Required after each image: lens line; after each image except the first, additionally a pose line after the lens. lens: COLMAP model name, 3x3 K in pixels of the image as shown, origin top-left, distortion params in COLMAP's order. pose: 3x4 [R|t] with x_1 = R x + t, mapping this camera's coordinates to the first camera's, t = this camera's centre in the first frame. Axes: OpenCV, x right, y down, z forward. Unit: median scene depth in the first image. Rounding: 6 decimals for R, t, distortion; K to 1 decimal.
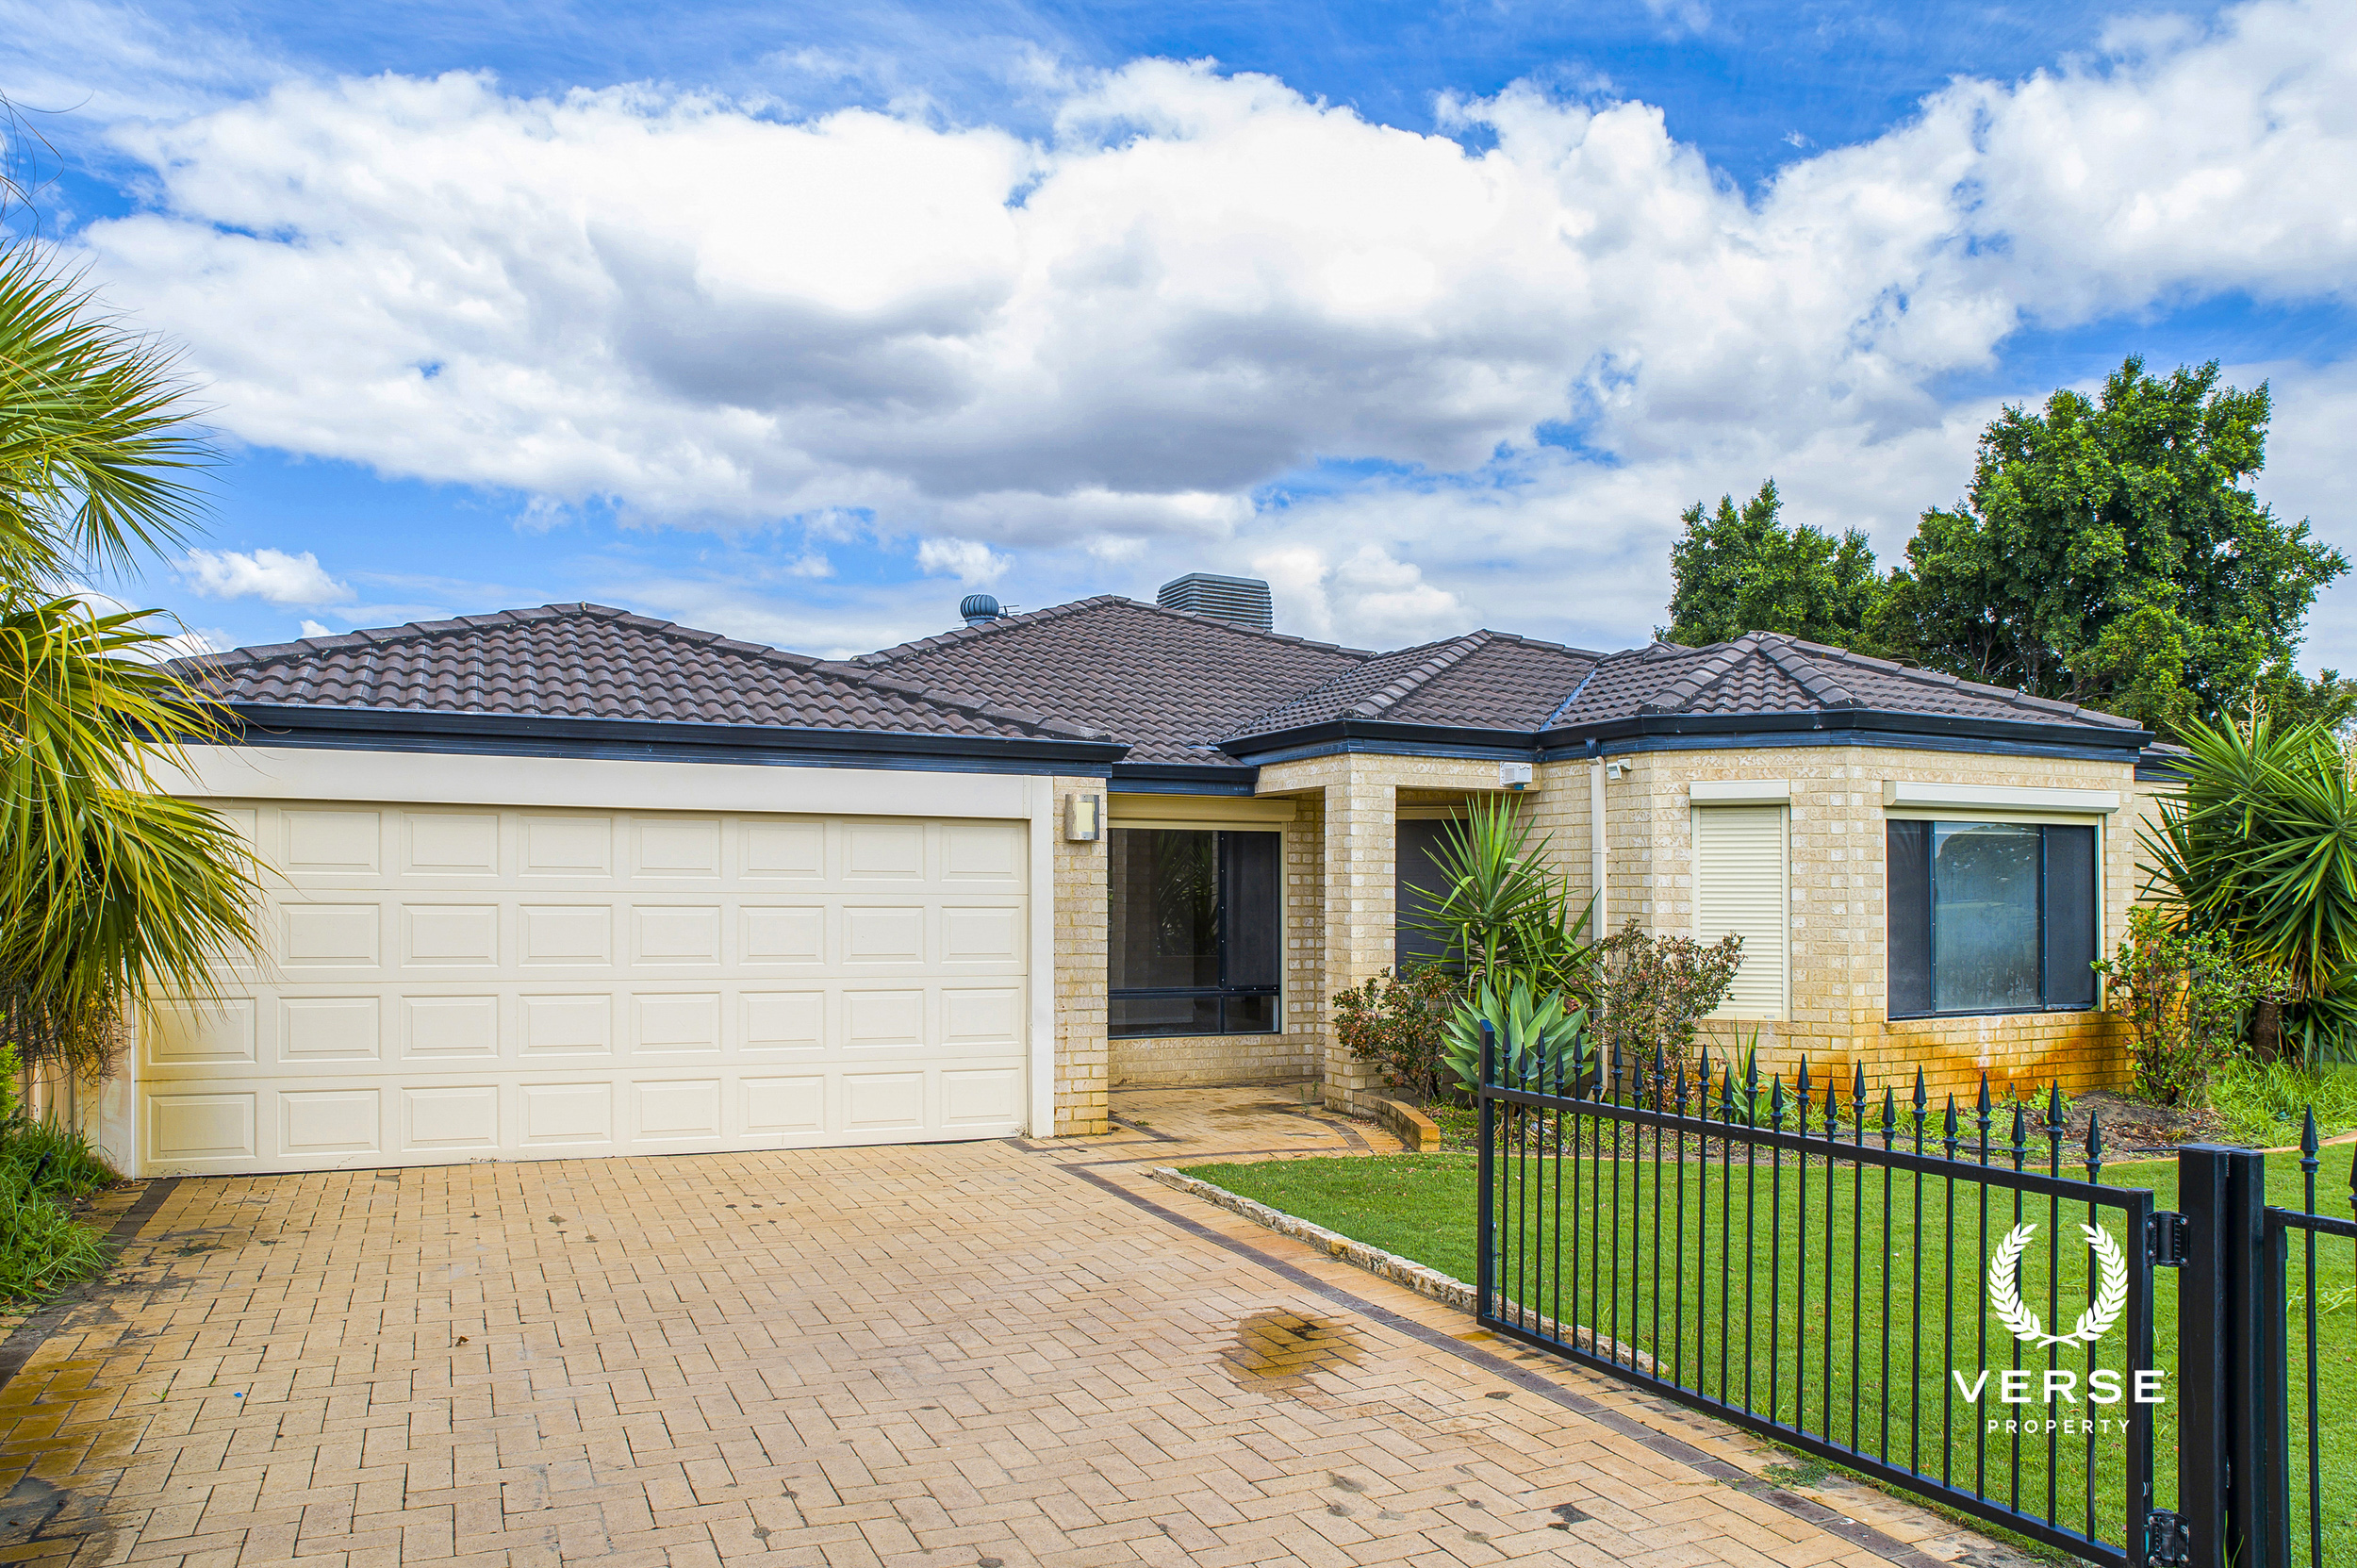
lens RADIAL K [[1666.6, 0, 1179.1], [0, 1666.6, 790.2], [0, 0, 1]] dist [-0.078647, 0.003314]
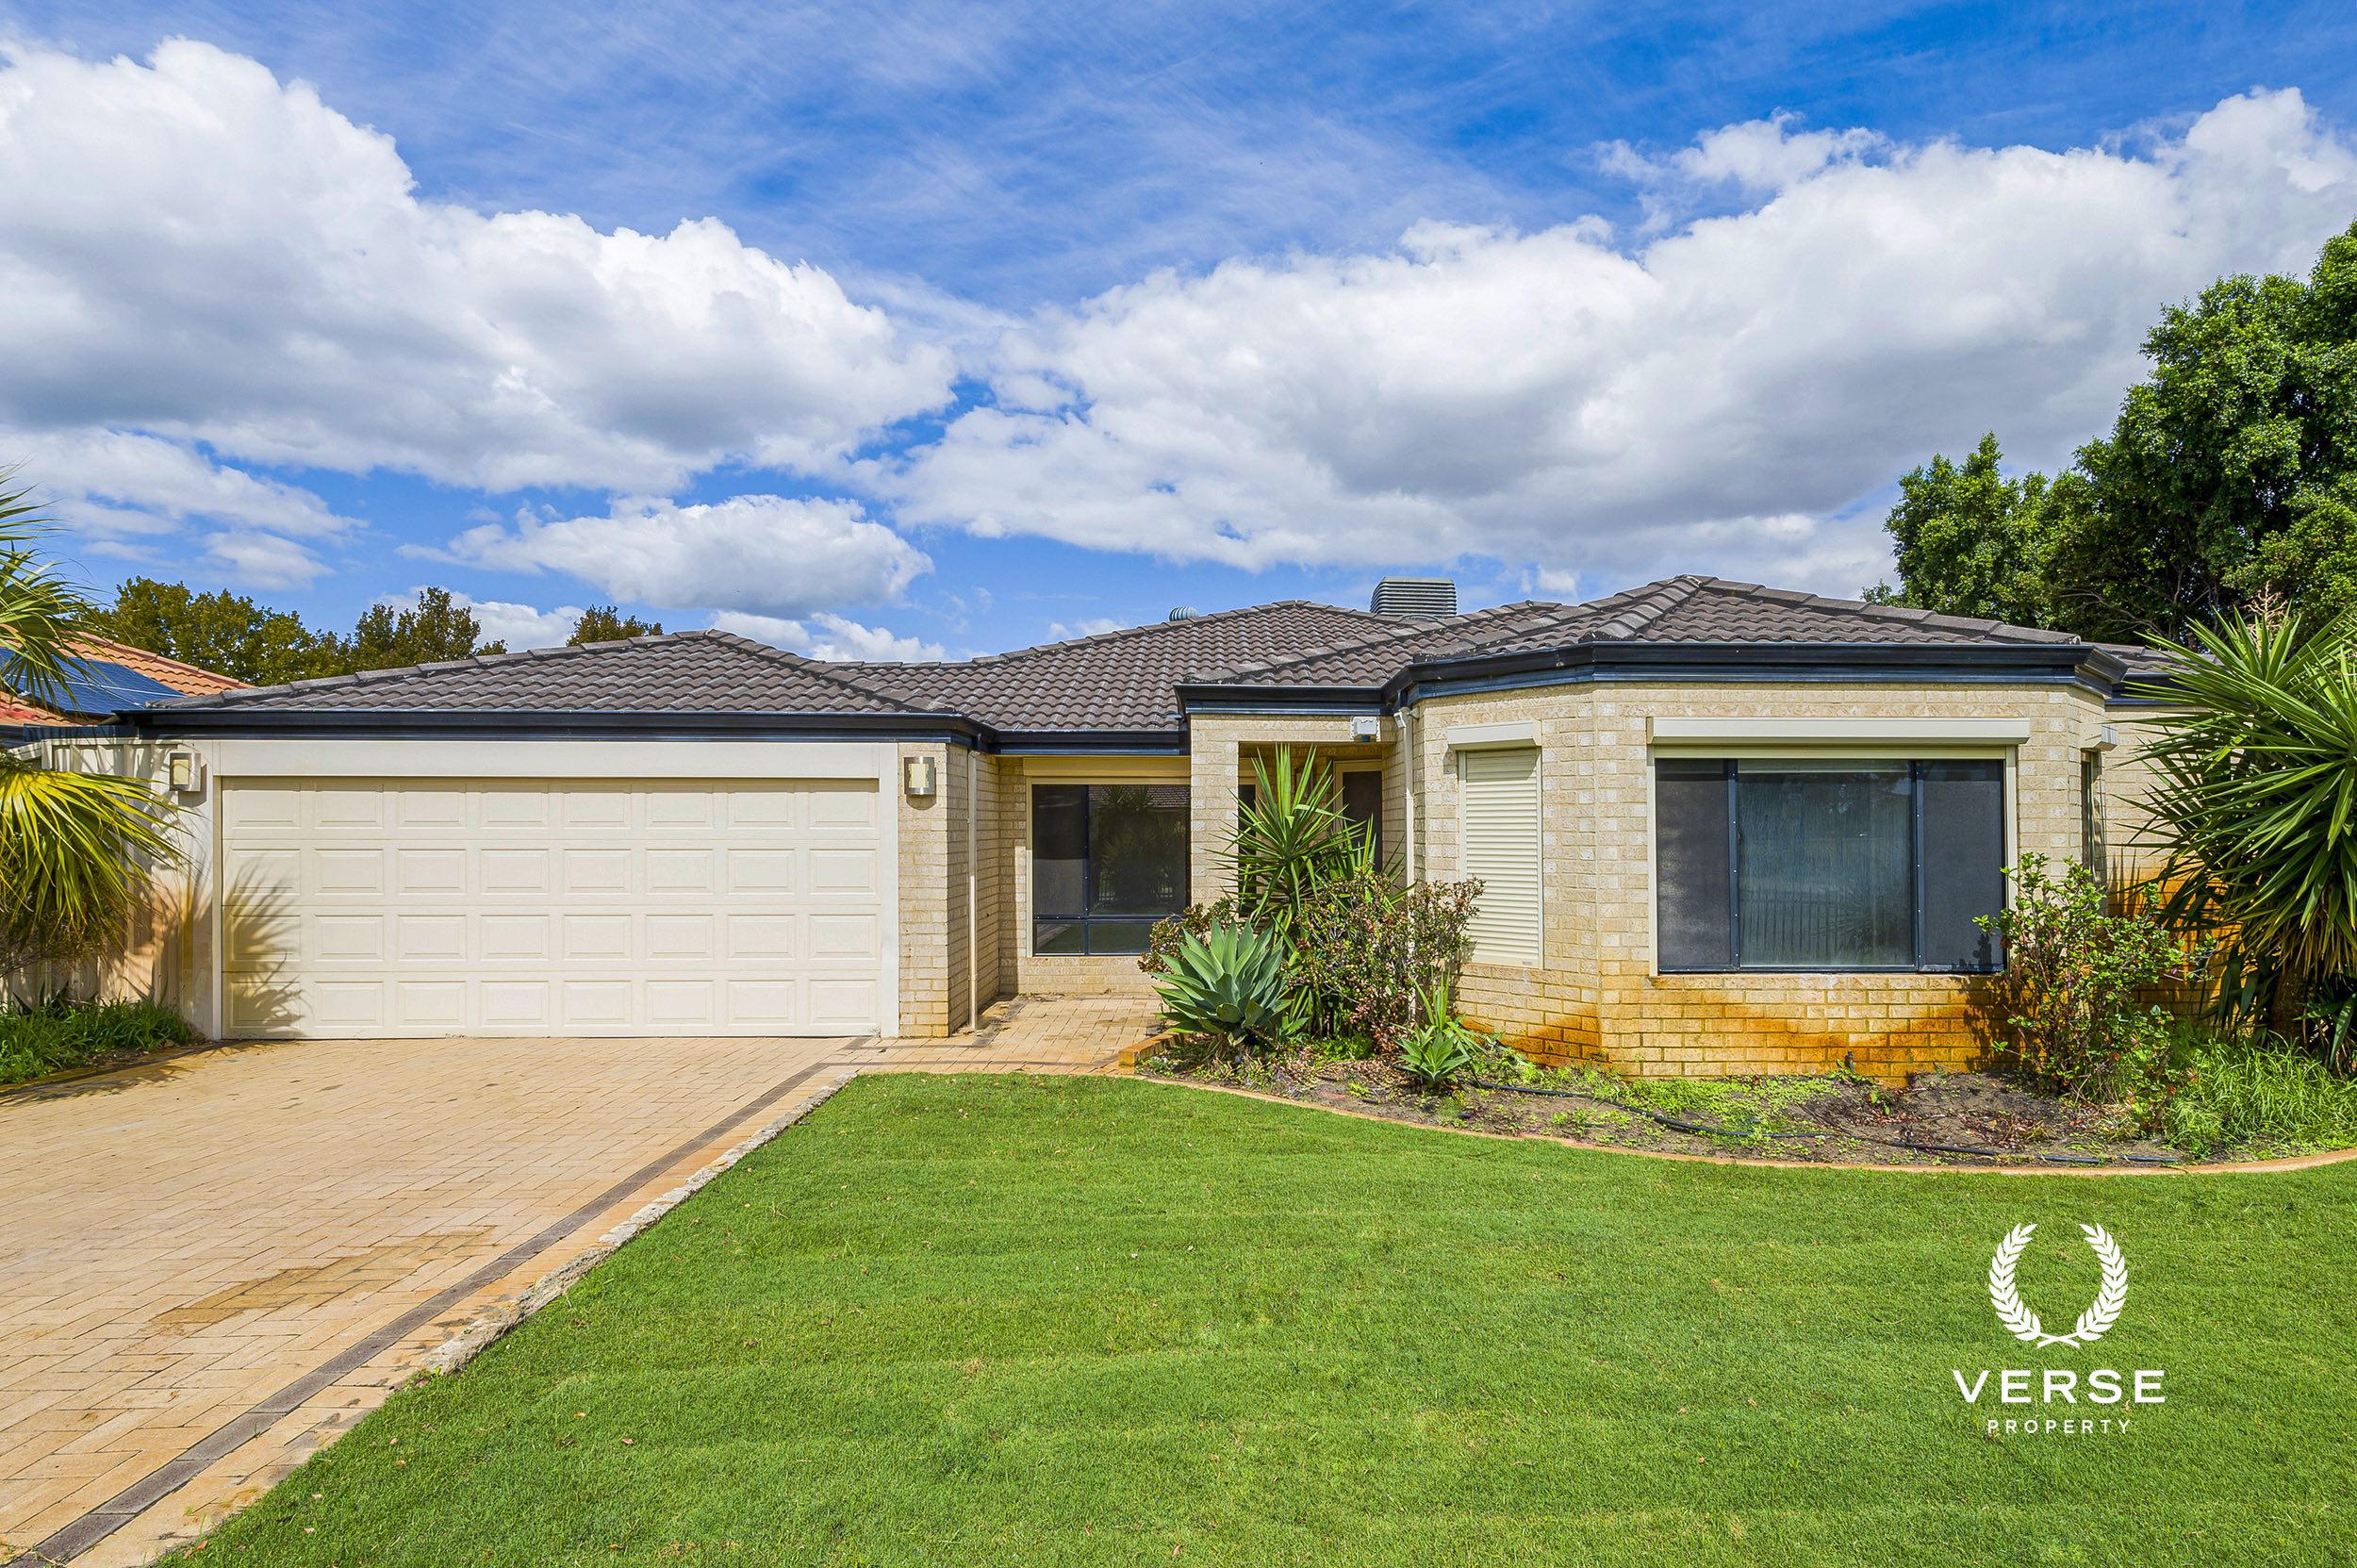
lens RADIAL K [[1192.5, 0, 1181.0], [0, 1192.5, 774.6], [0, 0, 1]] dist [0.009591, -0.002361]
pose [[0.918791, -0.023456, -0.394046, 0.451221], [0.027715, 0.999603, 0.005120, 0.015968], [0.393769, -0.015626, 0.919076, 0.268546]]
